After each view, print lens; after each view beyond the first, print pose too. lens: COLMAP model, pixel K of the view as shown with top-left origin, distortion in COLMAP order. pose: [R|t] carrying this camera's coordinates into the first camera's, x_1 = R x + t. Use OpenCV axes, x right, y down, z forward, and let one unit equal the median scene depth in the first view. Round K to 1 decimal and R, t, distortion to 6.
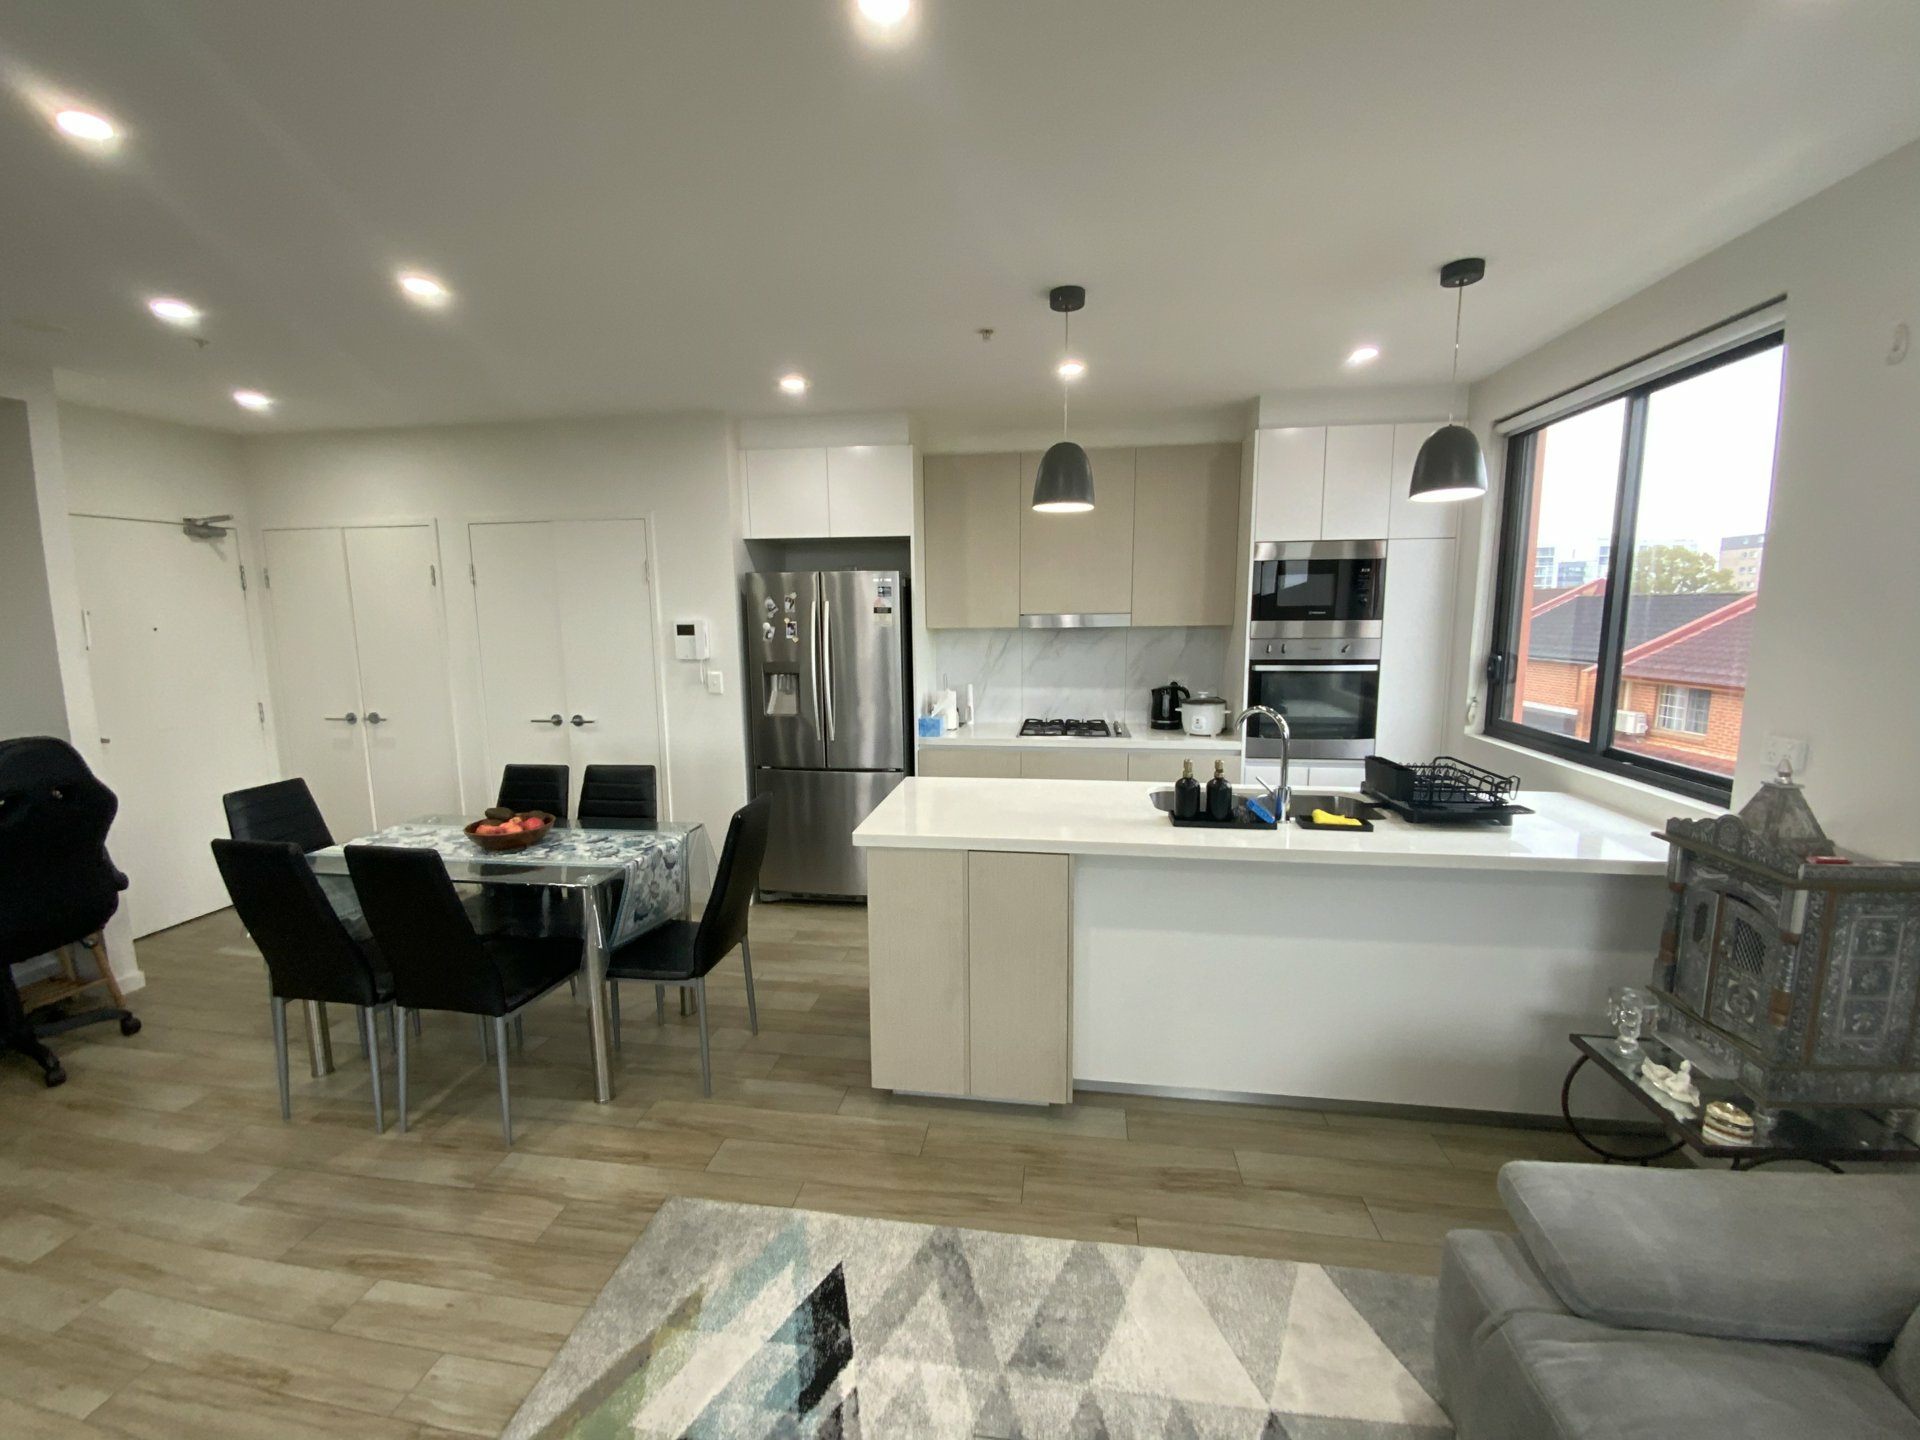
lens RADIAL K [[778.7, 0, 960.0], [0, 778.7, 720.0], [0, 0, 1]] dist [0.037405, -0.026303]
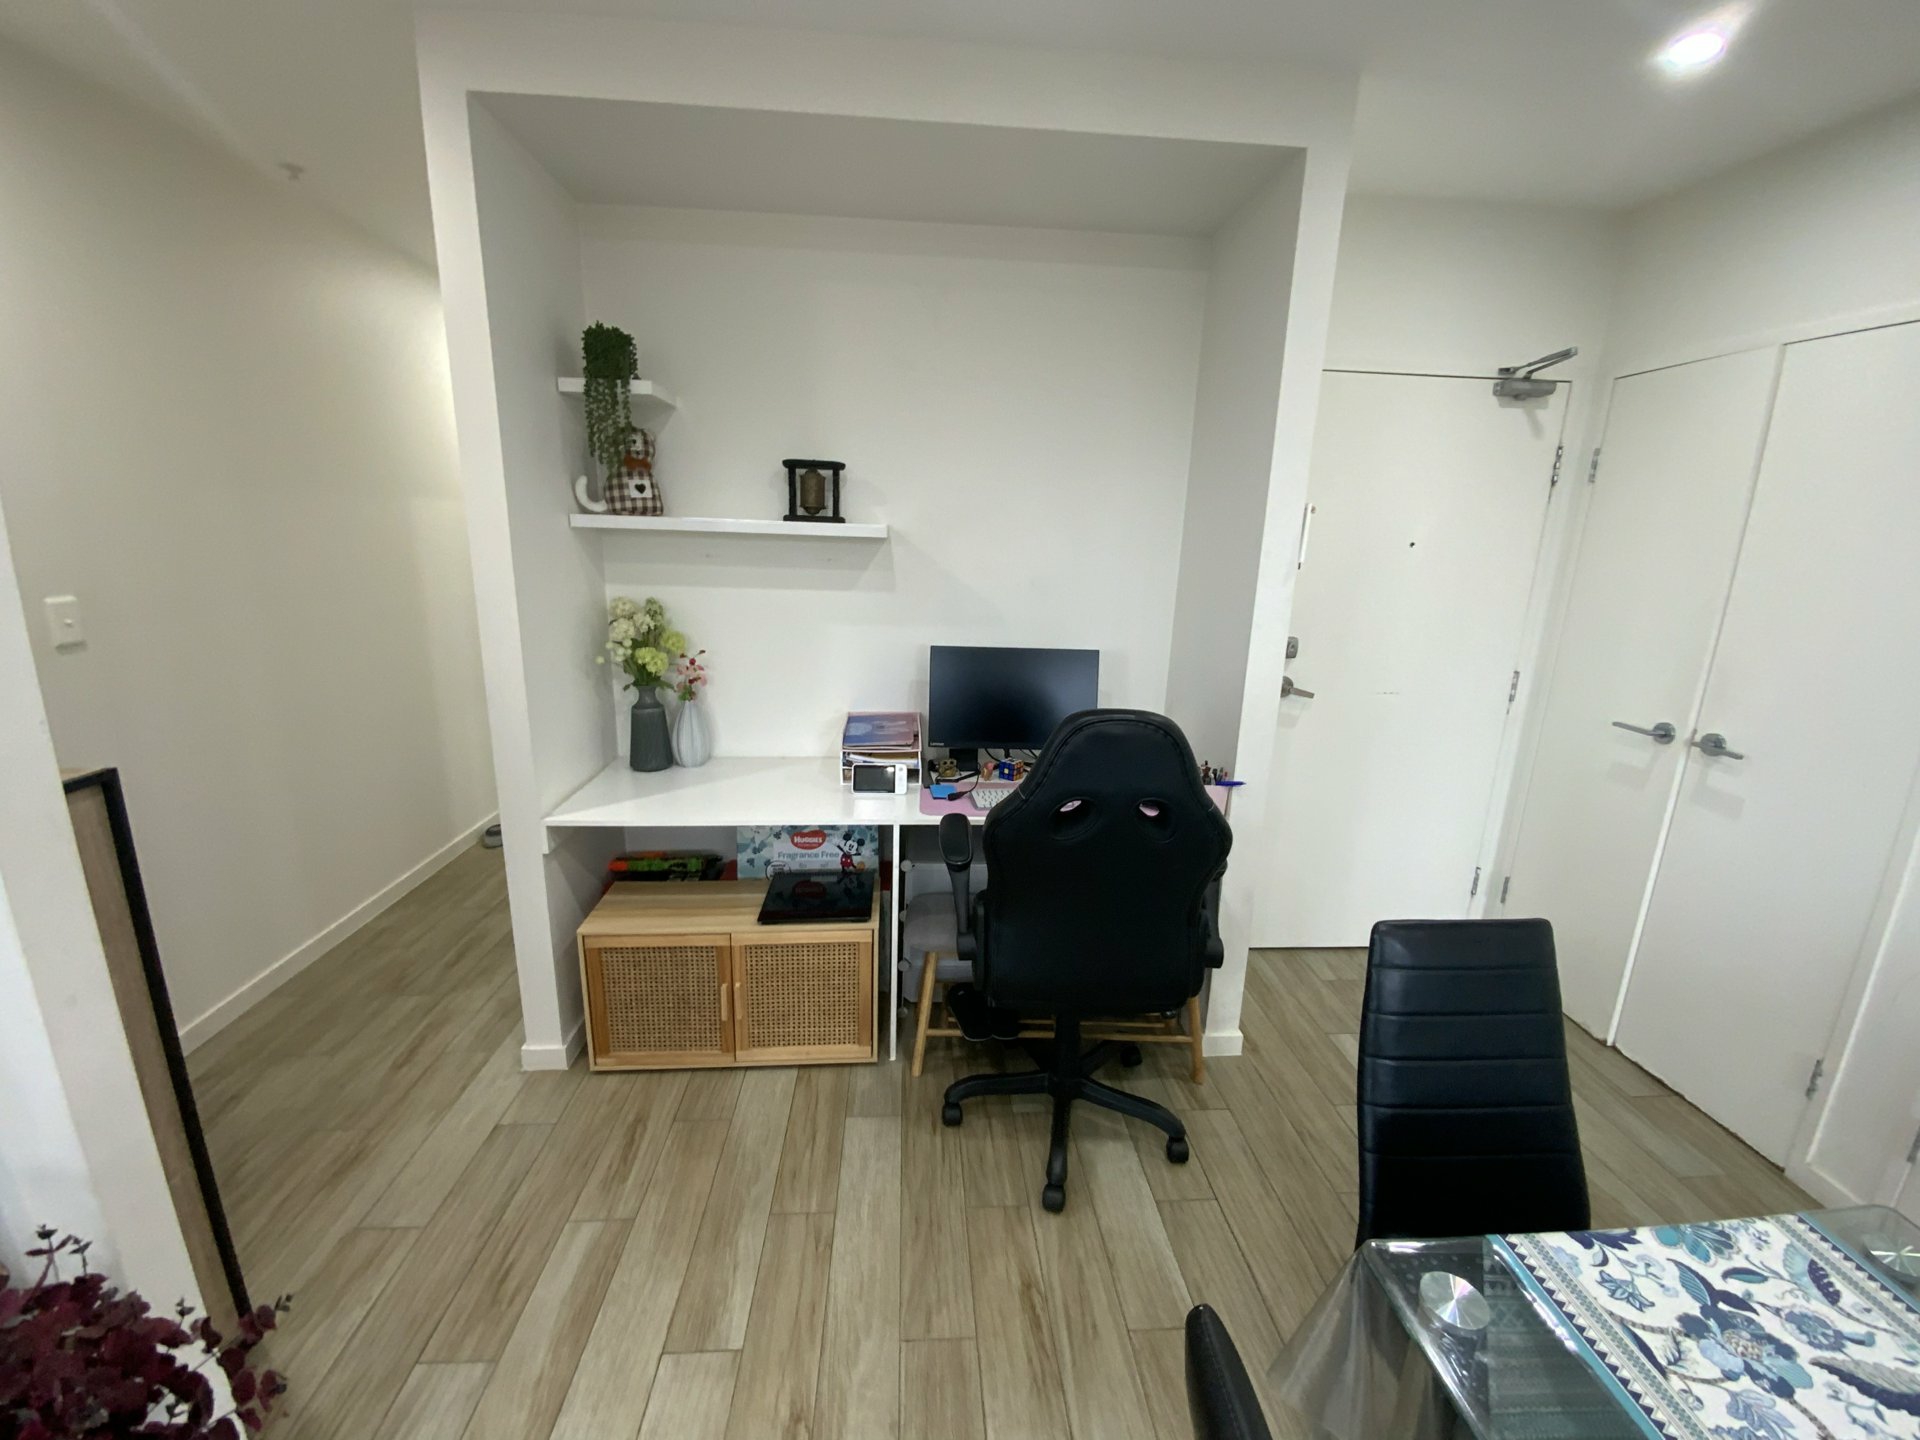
lens RADIAL K [[778.7, 0, 960.0], [0, 778.7, 720.0], [0, 0, 1]] dist [0.037405, -0.026303]
pose [[0.222779, 0.247298, -0.942981, -0.396679], [-0.163520, 0.963065, 0.213934, -0.047247], [0.961057, 0.106536, 0.254989, 0.430698]]
